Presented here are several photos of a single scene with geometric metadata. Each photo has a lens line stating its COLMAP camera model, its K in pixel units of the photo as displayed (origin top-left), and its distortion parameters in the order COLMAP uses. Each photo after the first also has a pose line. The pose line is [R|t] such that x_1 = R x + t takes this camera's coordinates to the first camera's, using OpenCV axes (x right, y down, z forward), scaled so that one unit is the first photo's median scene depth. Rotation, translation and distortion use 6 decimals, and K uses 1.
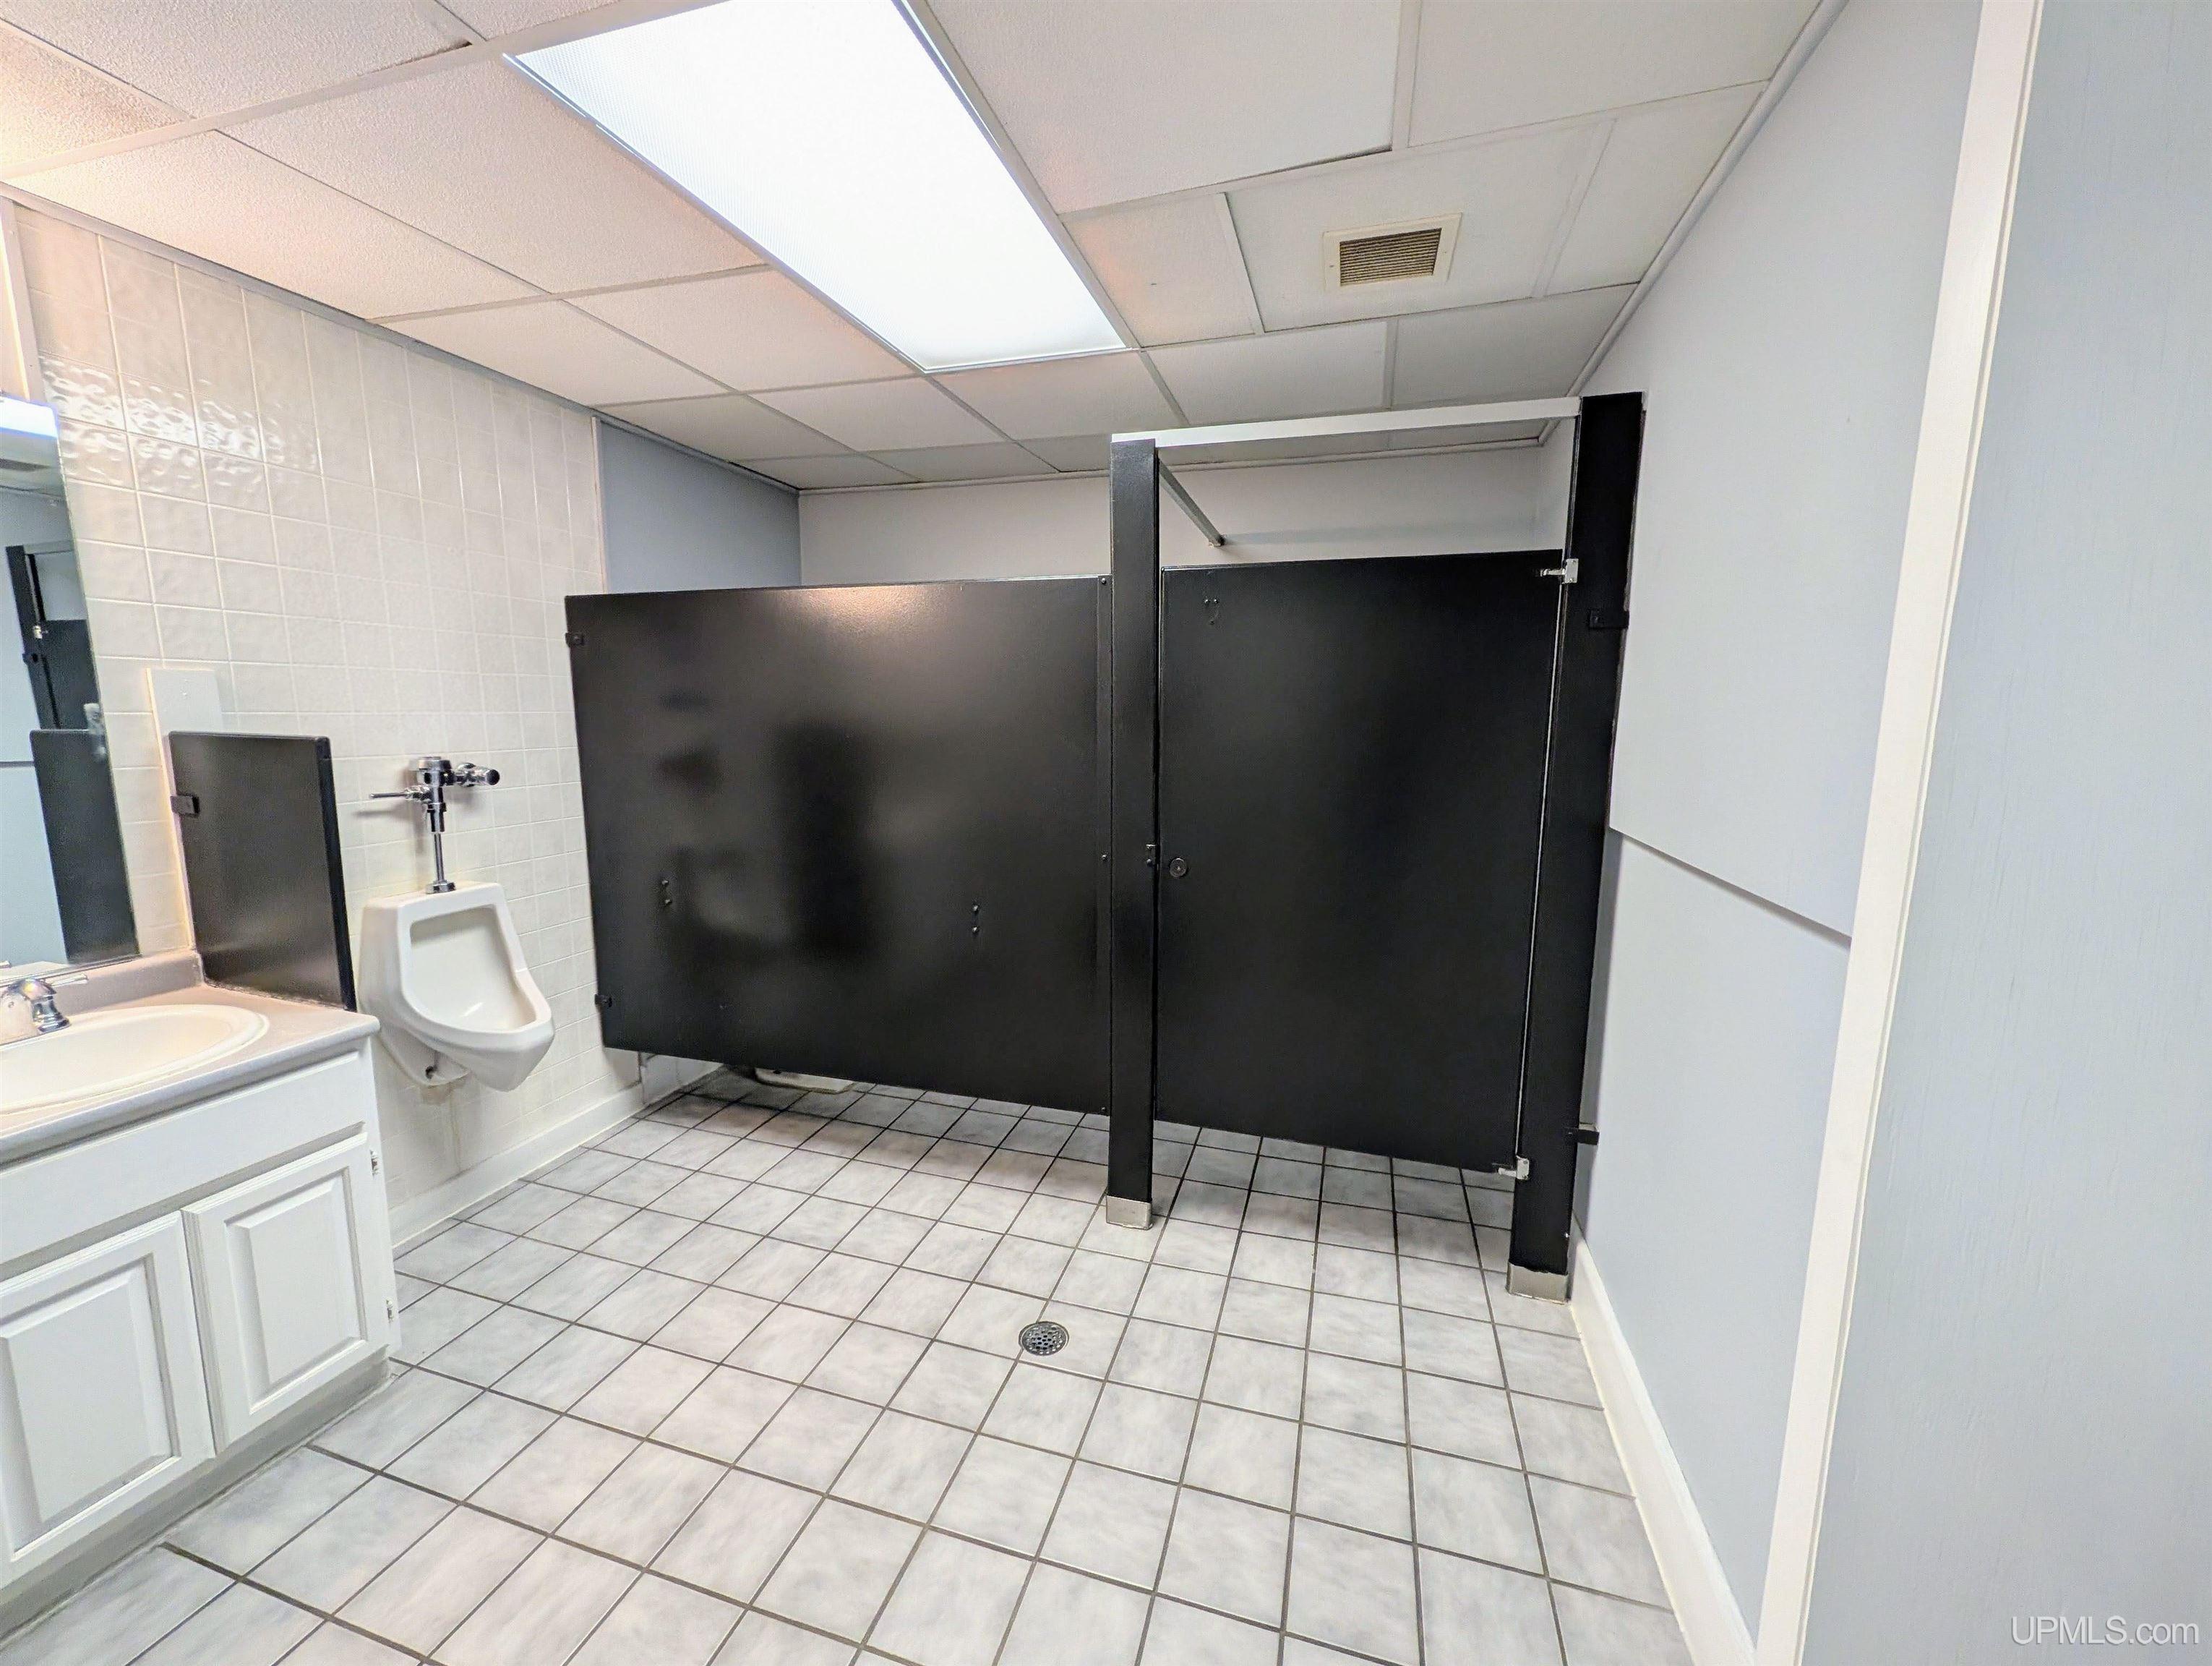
lens RADIAL K [[850.0, 0, 1108.2], [0, 850.0, 828.8], [0, 0, 1]] dist [0.001190, 0.000029]
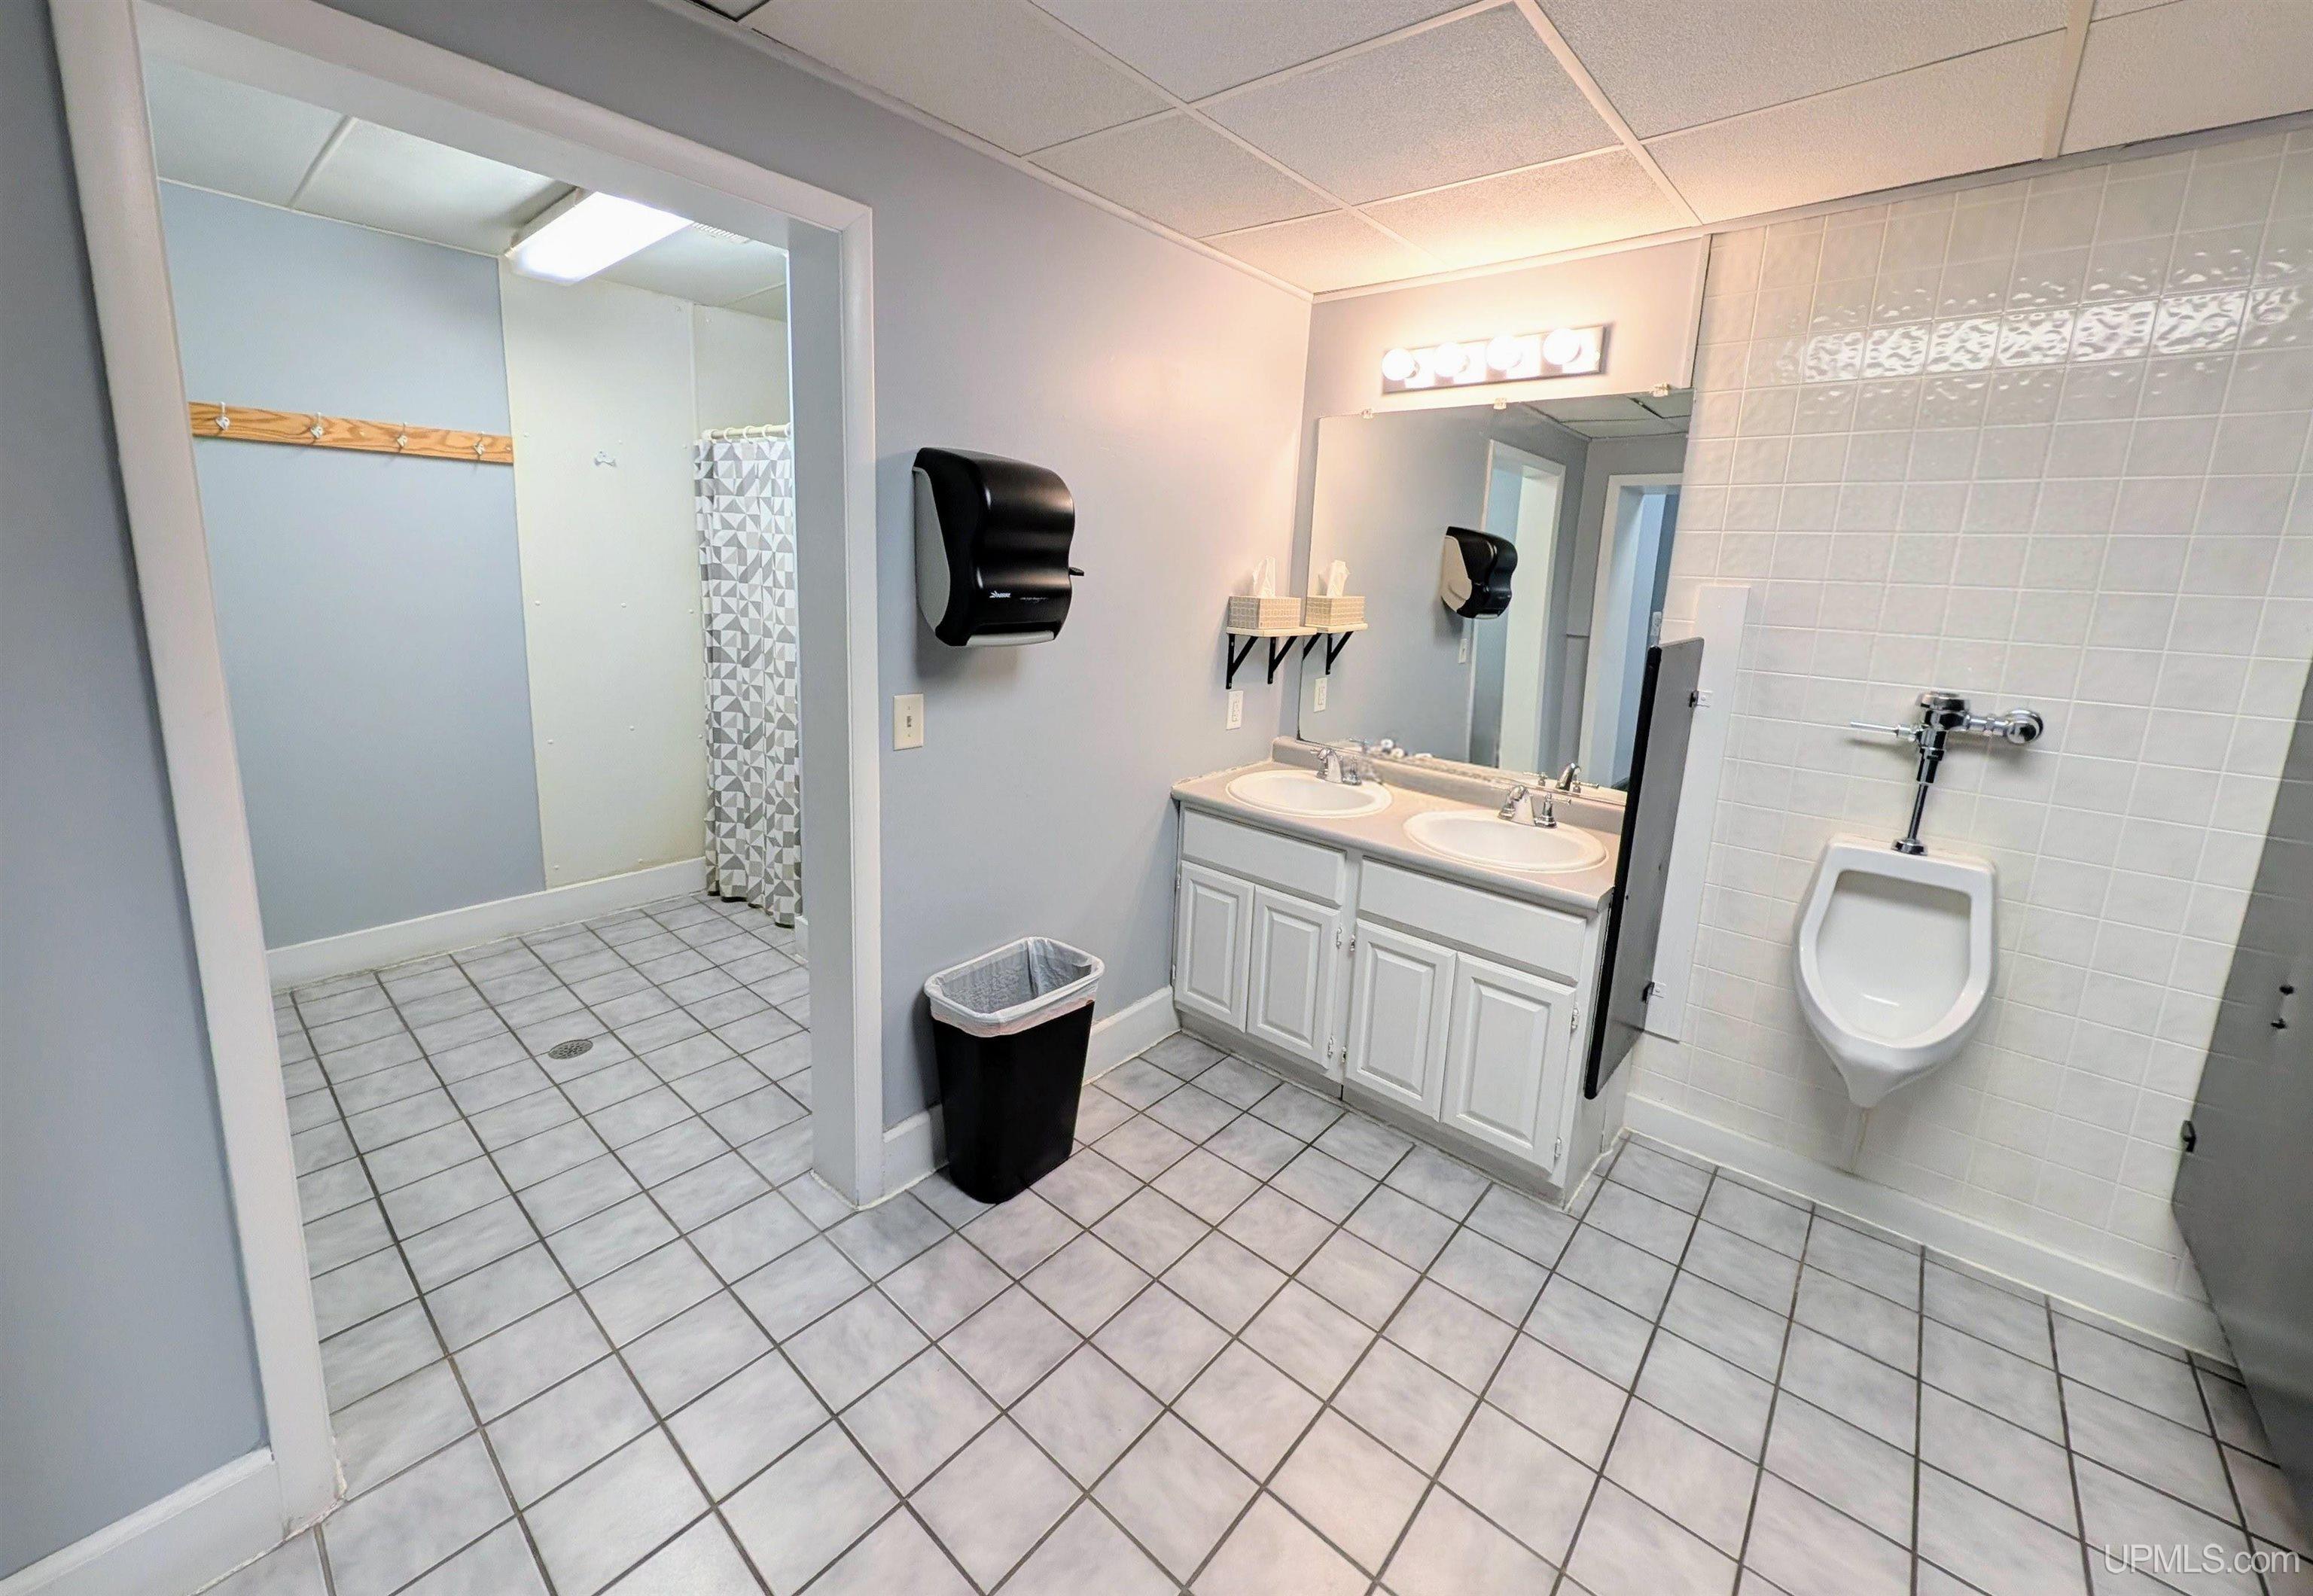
lens RADIAL K [[903.6, 0, 1158.2], [0, 903.6, 720.9], [0, 0, 1]] dist [-0.000160, 0.000158]
pose [[-0.410196, 0.133646, -0.902152, 0.346676], [-0.170162, 0.960618, 0.219677, -0.138547], [0.895982, 0.243623, -0.371300, 0.747004]]
